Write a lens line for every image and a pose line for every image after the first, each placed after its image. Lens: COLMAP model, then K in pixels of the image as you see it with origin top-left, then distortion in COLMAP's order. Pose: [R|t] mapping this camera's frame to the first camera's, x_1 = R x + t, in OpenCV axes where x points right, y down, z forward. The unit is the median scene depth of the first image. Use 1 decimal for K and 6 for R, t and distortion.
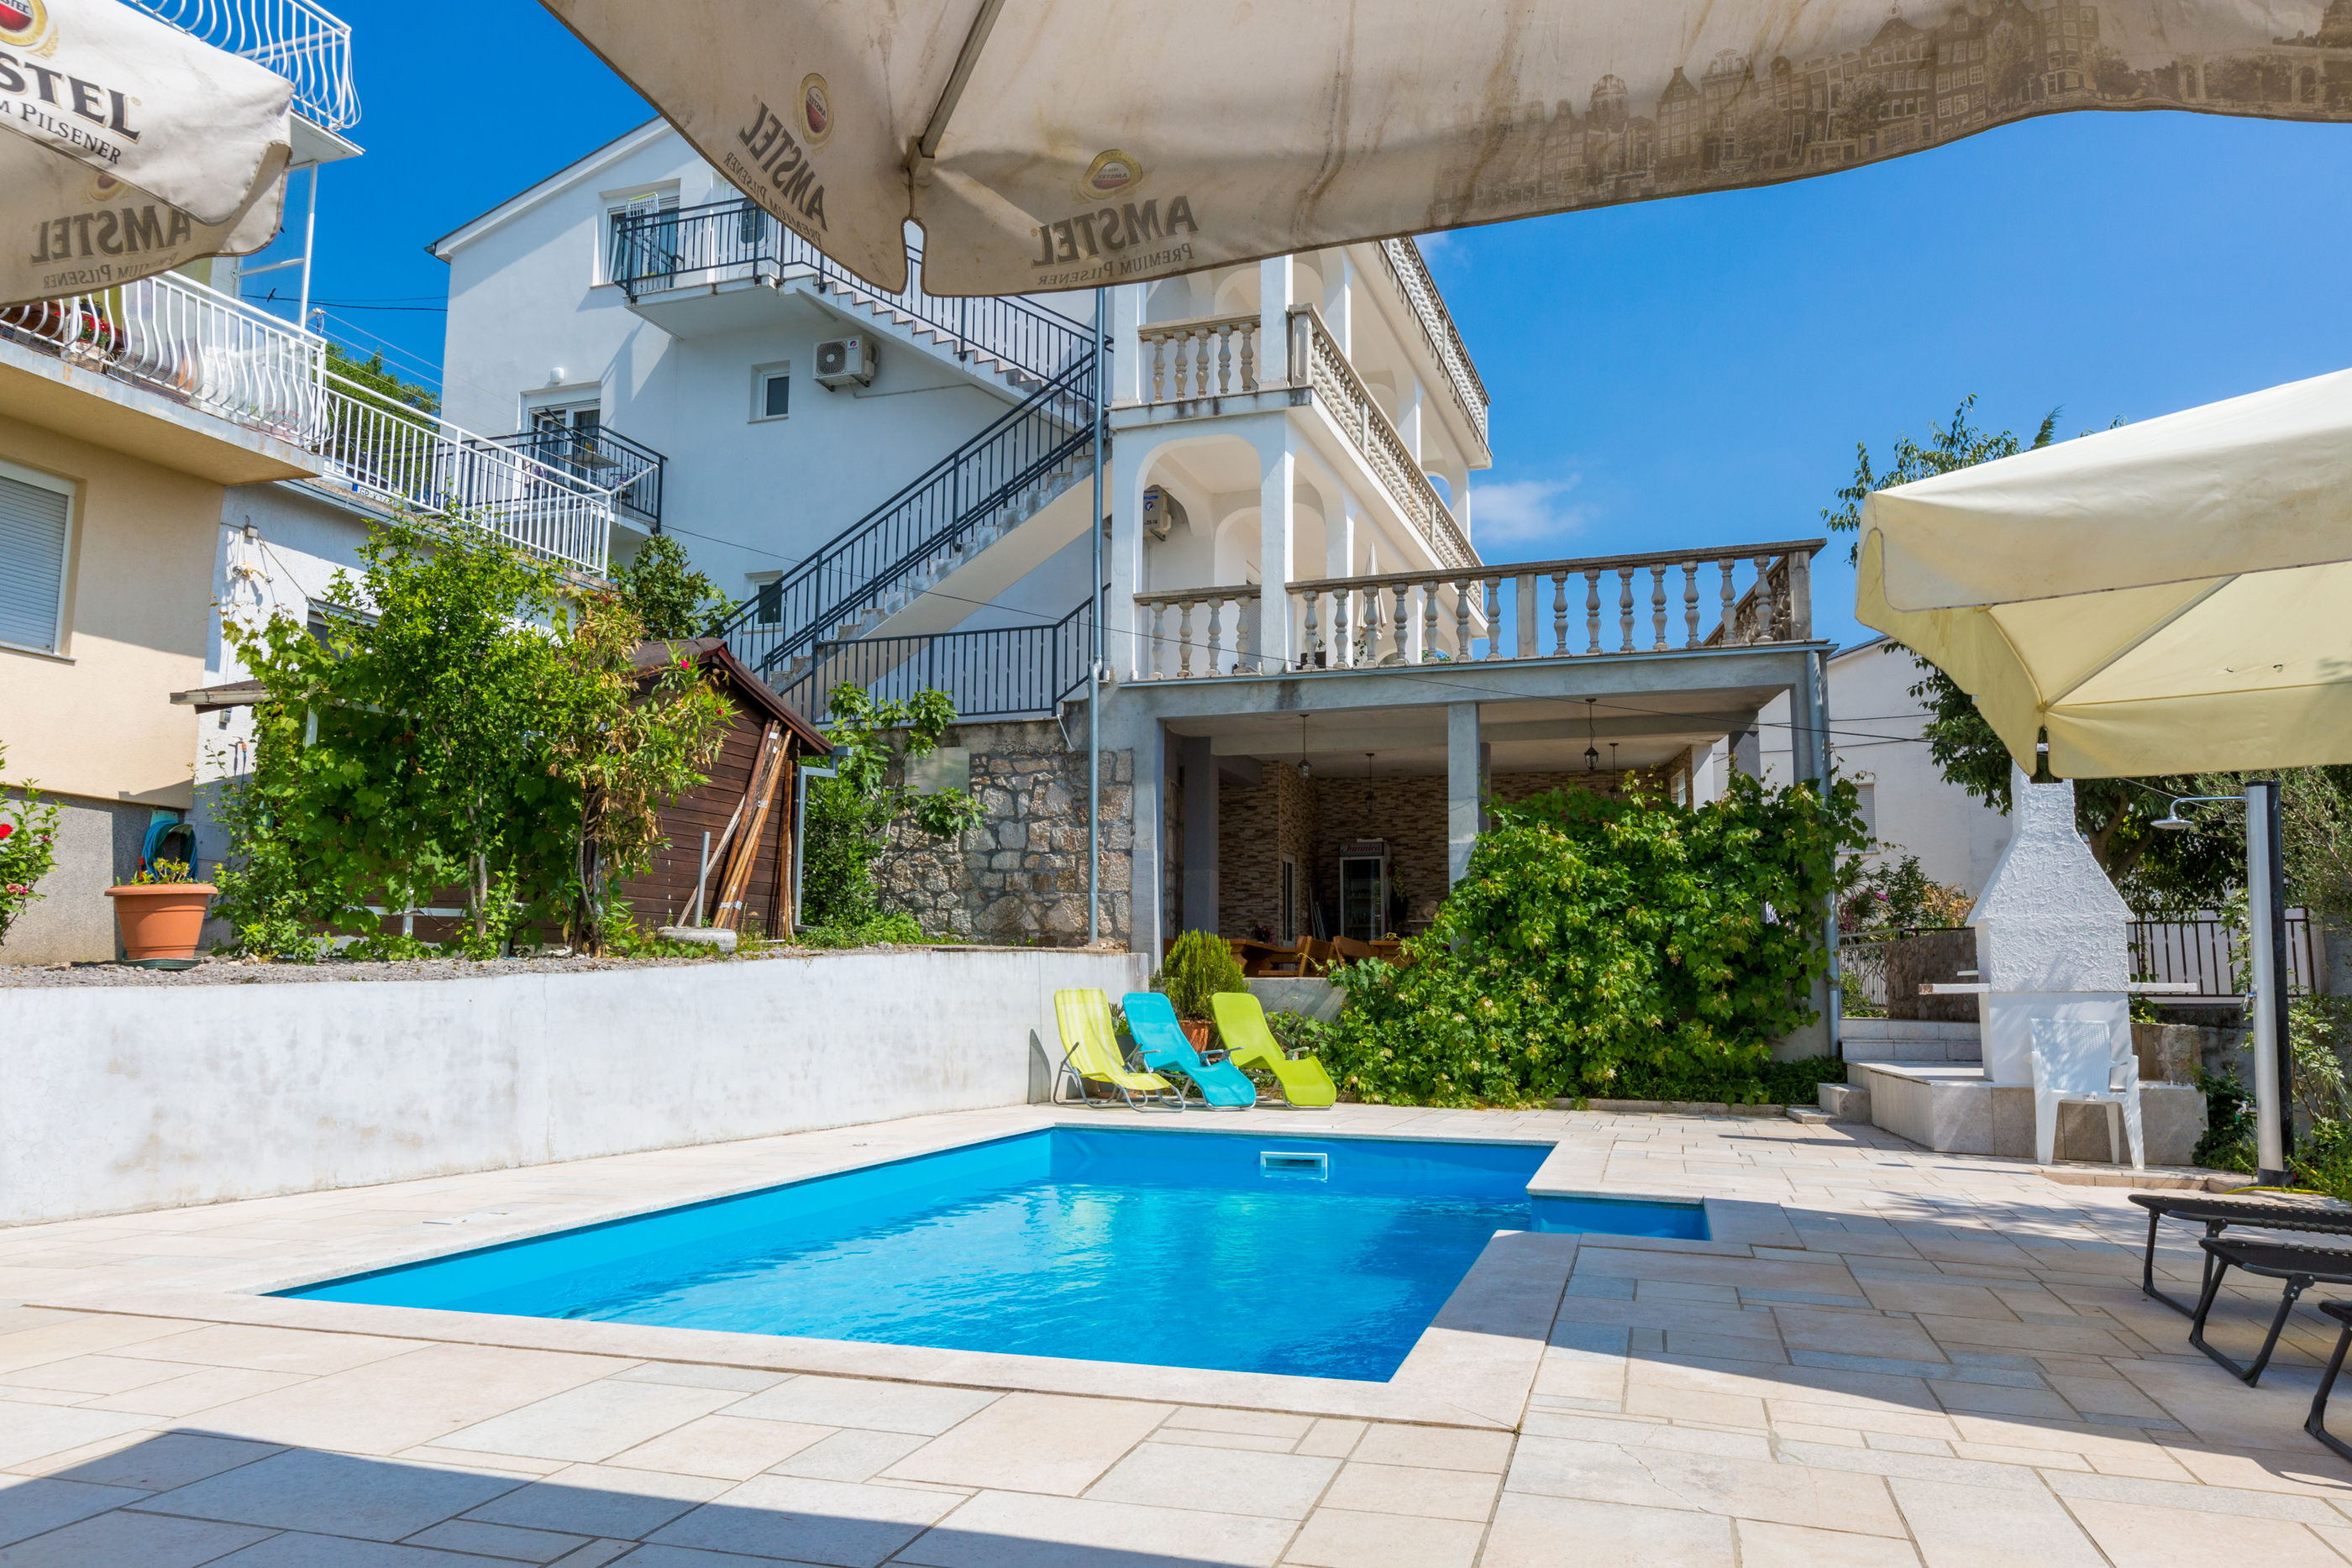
lens RADIAL K [[1637.9, 0, 1167.6], [0, 1637.9, 783.9], [0, 0, 1]] dist [0.018120, -0.032599]
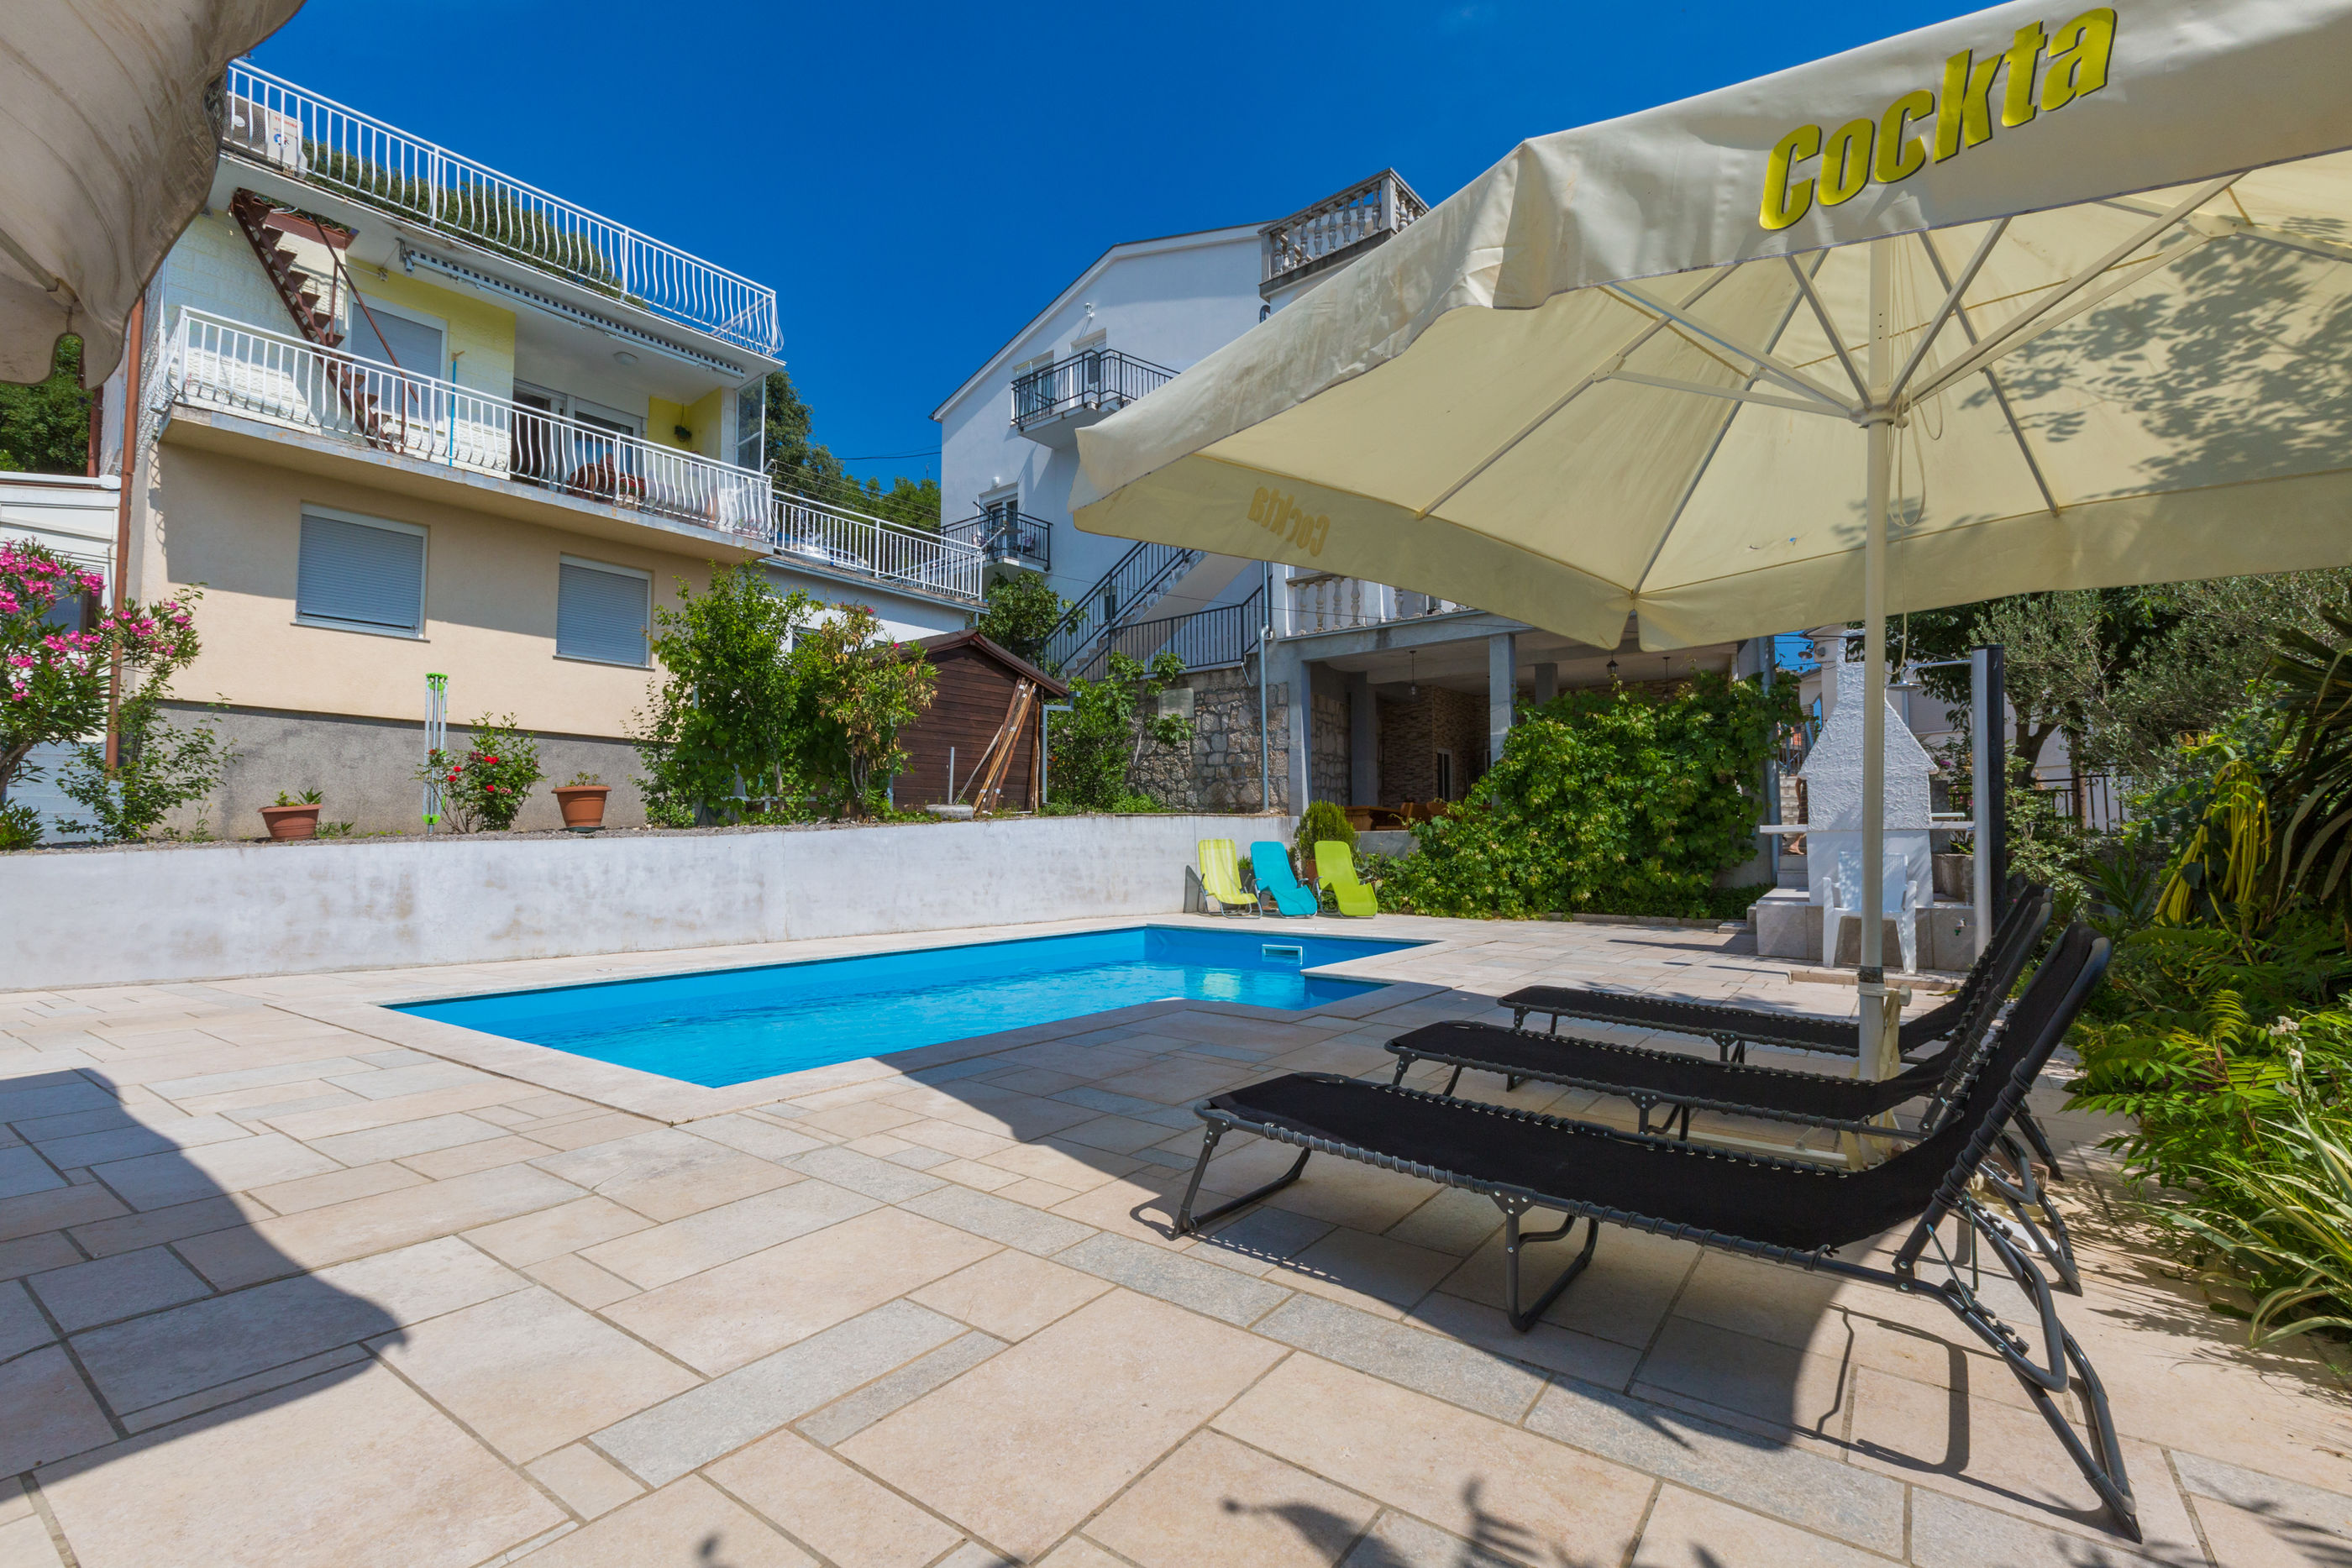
lens RADIAL K [[1026.4, 0, 1176.0], [0, 1026.4, 784.0], [0, 0, 1]] dist [0.001992, 0.000243]
pose [[0.943986, -0.029800, -0.328637, 0.225408], [0.051188, 0.997083, 0.056620, 0.015932], [0.325991, -0.070270, 0.942758, 0.076552]]
